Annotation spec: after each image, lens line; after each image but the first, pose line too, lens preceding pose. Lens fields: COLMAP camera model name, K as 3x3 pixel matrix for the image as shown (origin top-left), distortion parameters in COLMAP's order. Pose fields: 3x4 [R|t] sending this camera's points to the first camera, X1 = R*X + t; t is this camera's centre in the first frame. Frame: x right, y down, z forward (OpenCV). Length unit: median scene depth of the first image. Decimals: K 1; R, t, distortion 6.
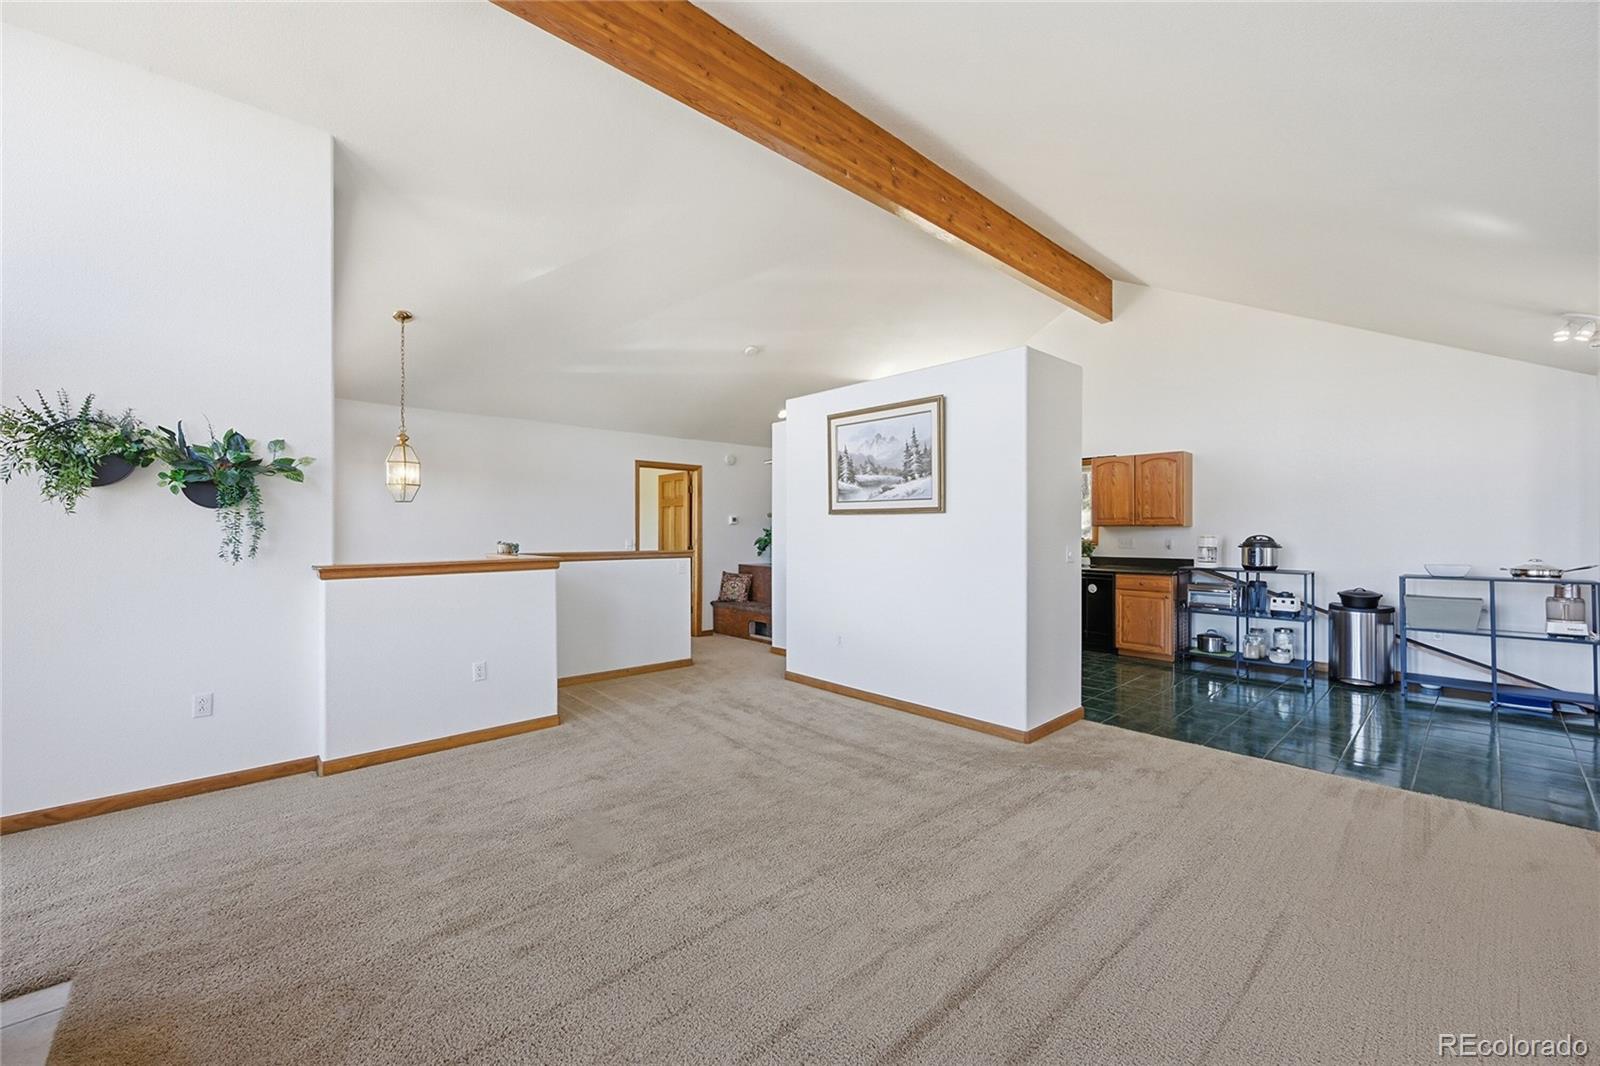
lens RADIAL K [[630.0, 0, 801.4], [0, 630.0, 530.3], [0, 0, 1]] dist [-0.000719, 0.000053]
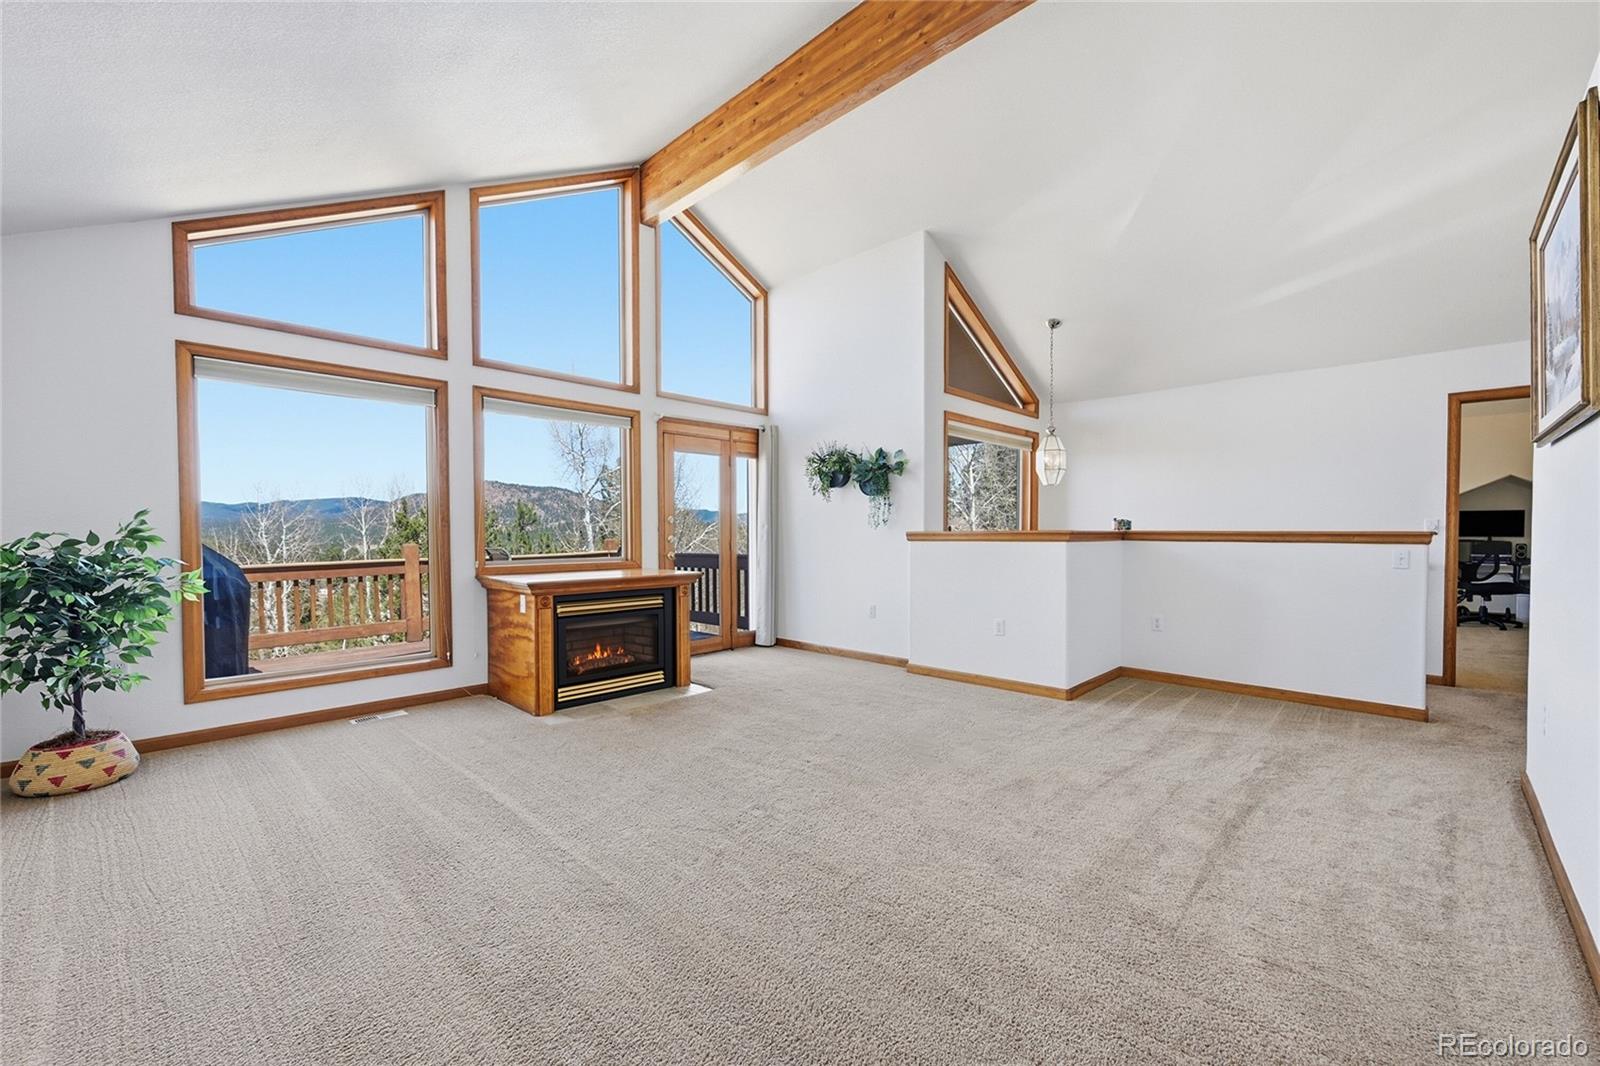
lens RADIAL K [[640.9, 0, 798.8], [0, 640.9, 544.8], [0, 0, 1]] dist [-0.000189, 0.000076]
pose [[0.058068, 0.021172, -0.998088, 0.565308], [-0.000320, 0.999775, 0.021189, 0.043662], [0.998313, -0.000911, 0.058062, 0.506224]]
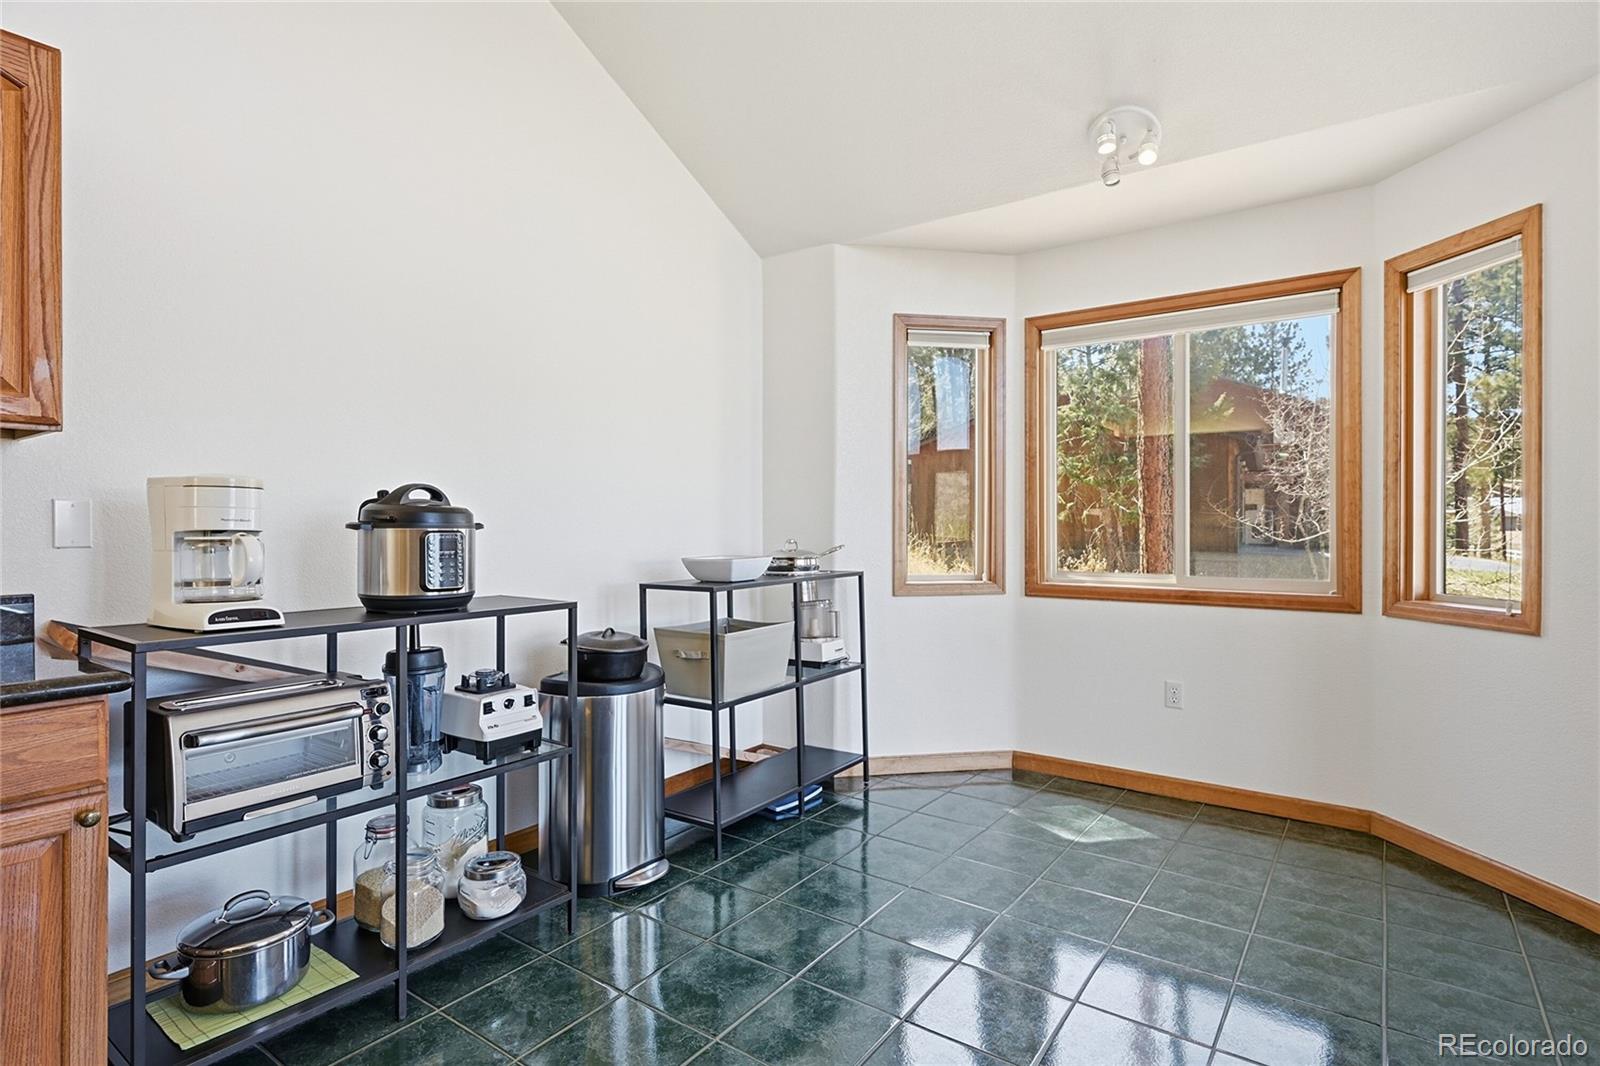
lens RADIAL K [[807.6, 0, 797.9], [0, 807.6, 525.3], [0, 0, 1]] dist [-0.000663, -0.000274]
pose [[-0.197314, 0.001006, 0.980340, 0.455565], [0.004384, 0.999990, -0.000144, 0.034360], [-0.980331, 0.004269, -0.197316, 1.189322]]
